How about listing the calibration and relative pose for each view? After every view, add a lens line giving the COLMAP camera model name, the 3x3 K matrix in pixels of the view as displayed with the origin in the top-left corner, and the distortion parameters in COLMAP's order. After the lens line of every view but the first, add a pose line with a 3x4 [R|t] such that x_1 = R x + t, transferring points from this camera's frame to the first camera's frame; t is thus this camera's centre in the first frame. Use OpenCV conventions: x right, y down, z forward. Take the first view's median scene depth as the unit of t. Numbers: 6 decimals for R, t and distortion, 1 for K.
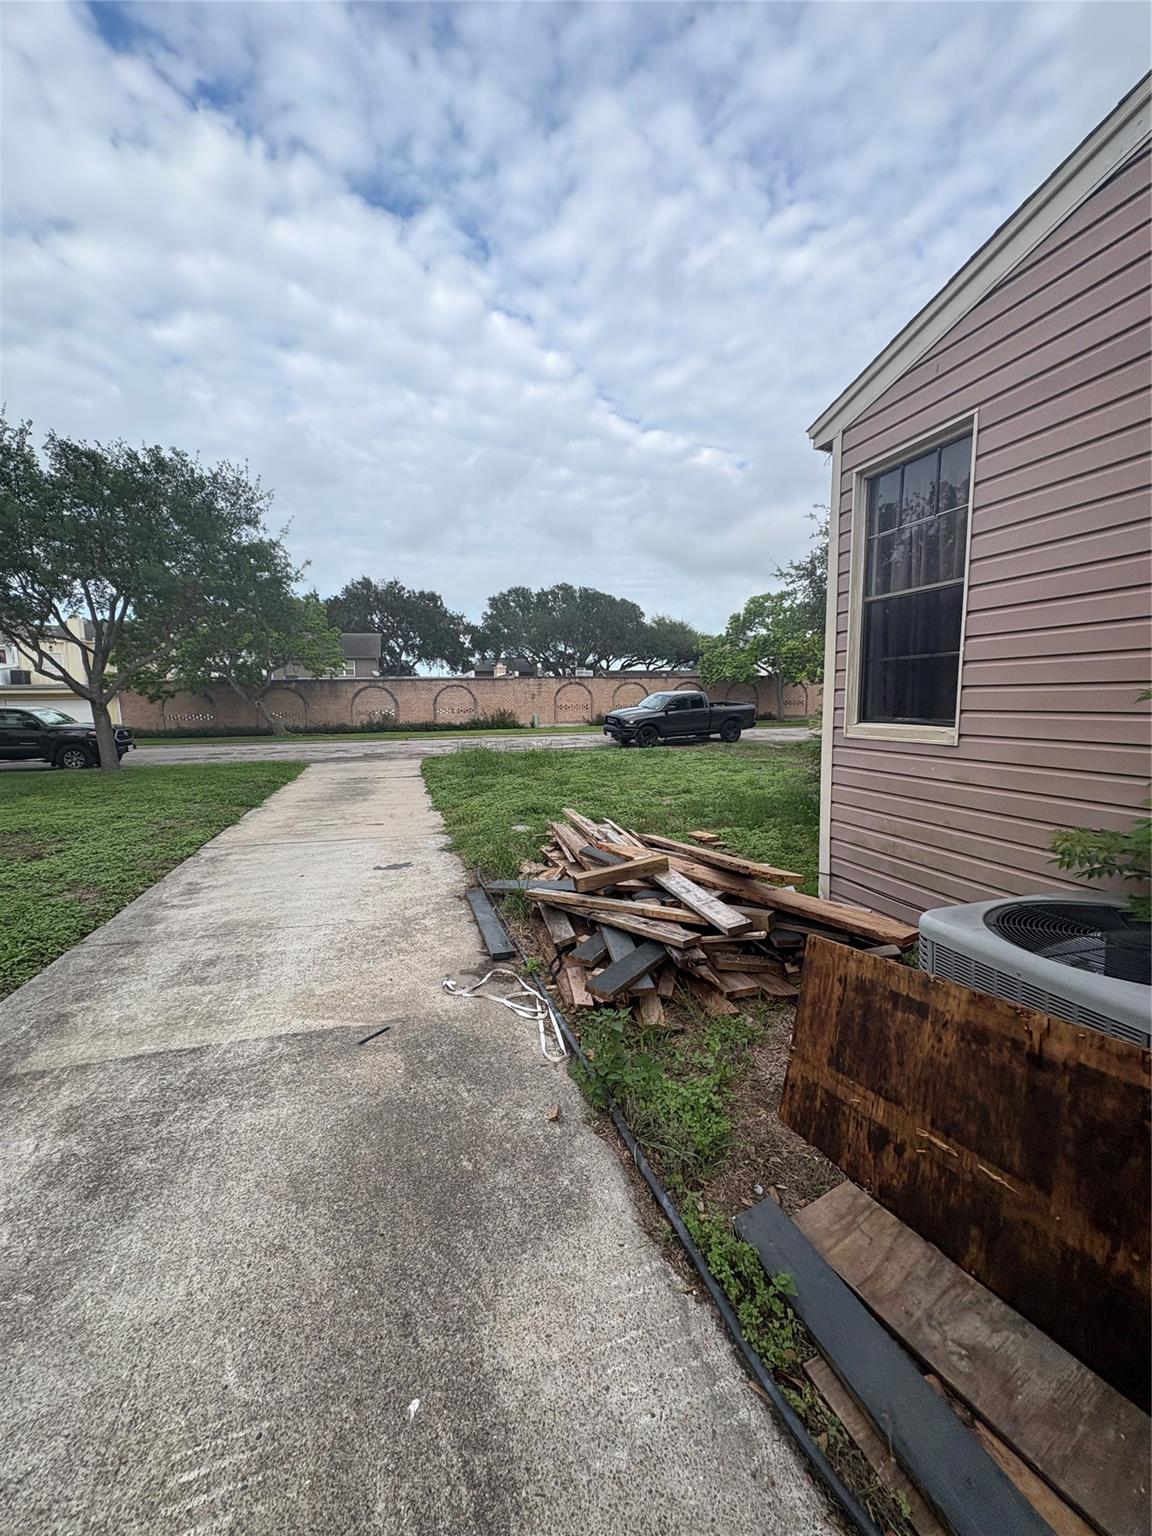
lens RADIAL K [[616.6, 0, 575.8], [0, 616.6, 765.0], [0, 0, 1]] dist [0.006766, -0.000774]
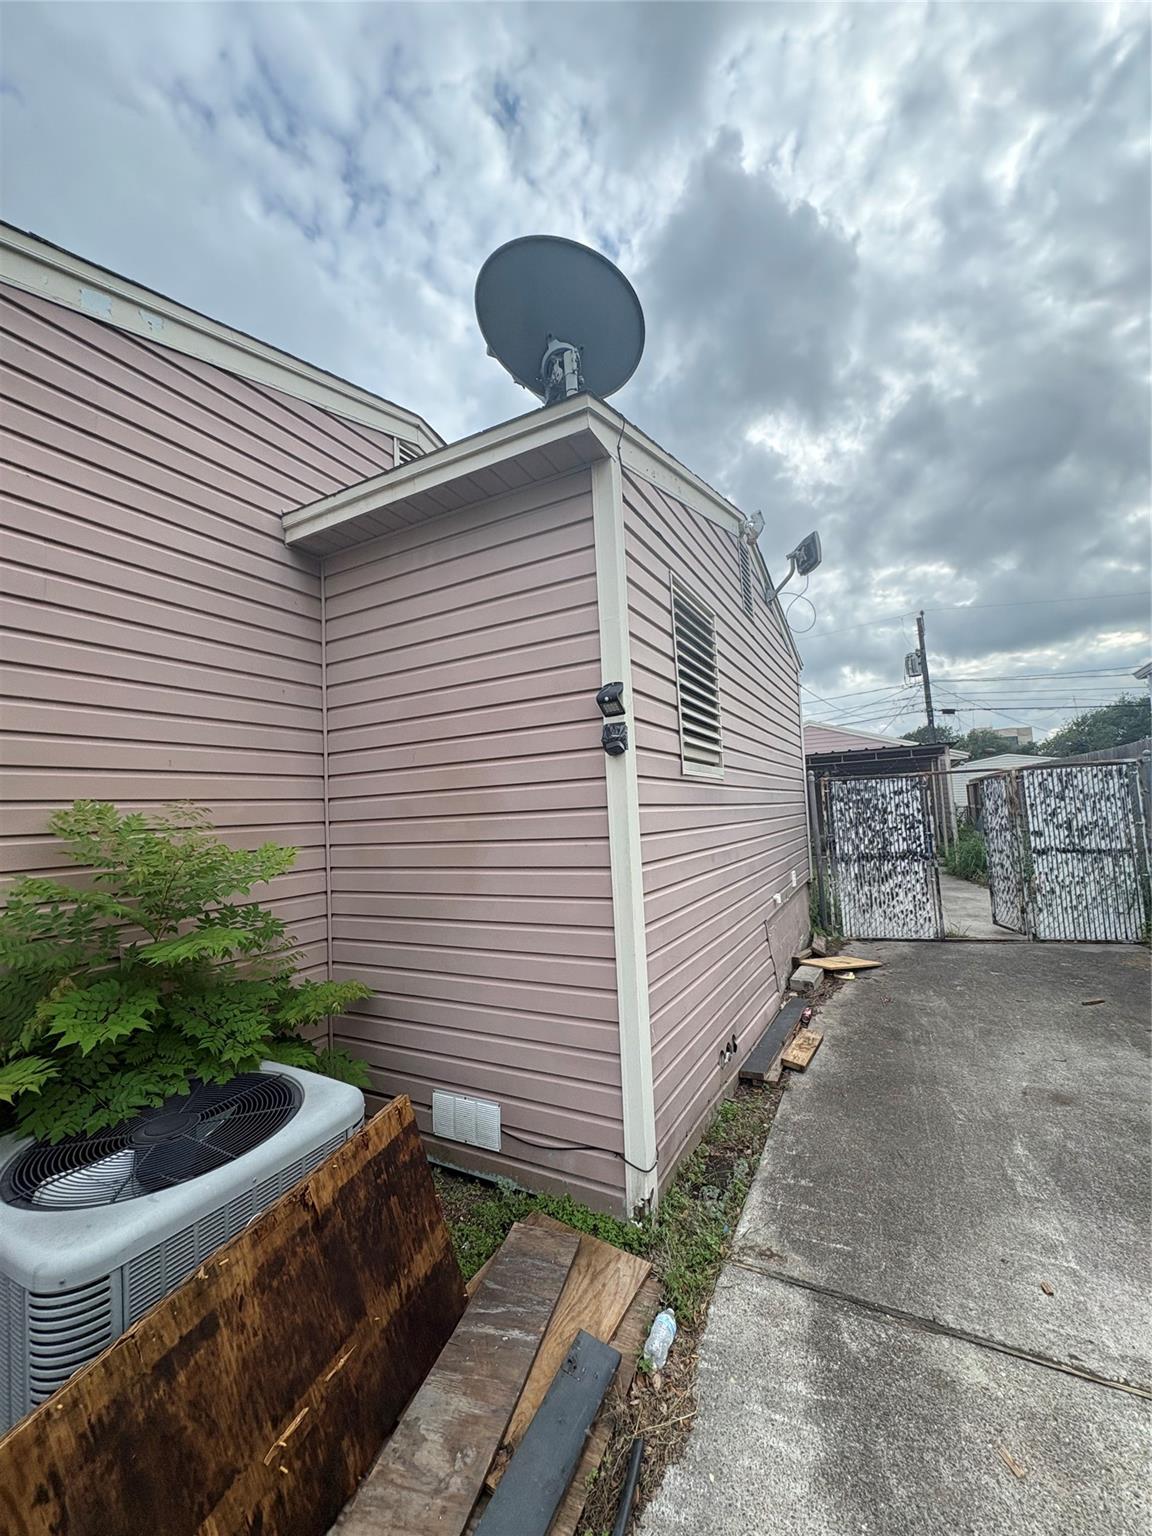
lens RADIAL K [[616.6, 0, 541.2], [0, 616.6, 784.7], [0, 0, 1]] dist [0.006766, -0.000774]
pose [[-0.686812, 0.082285, 0.722162, -0.377701], [0.131436, 0.991251, 0.012056, -0.253458], [-0.714852, 0.103198, -0.691618, 1.452307]]
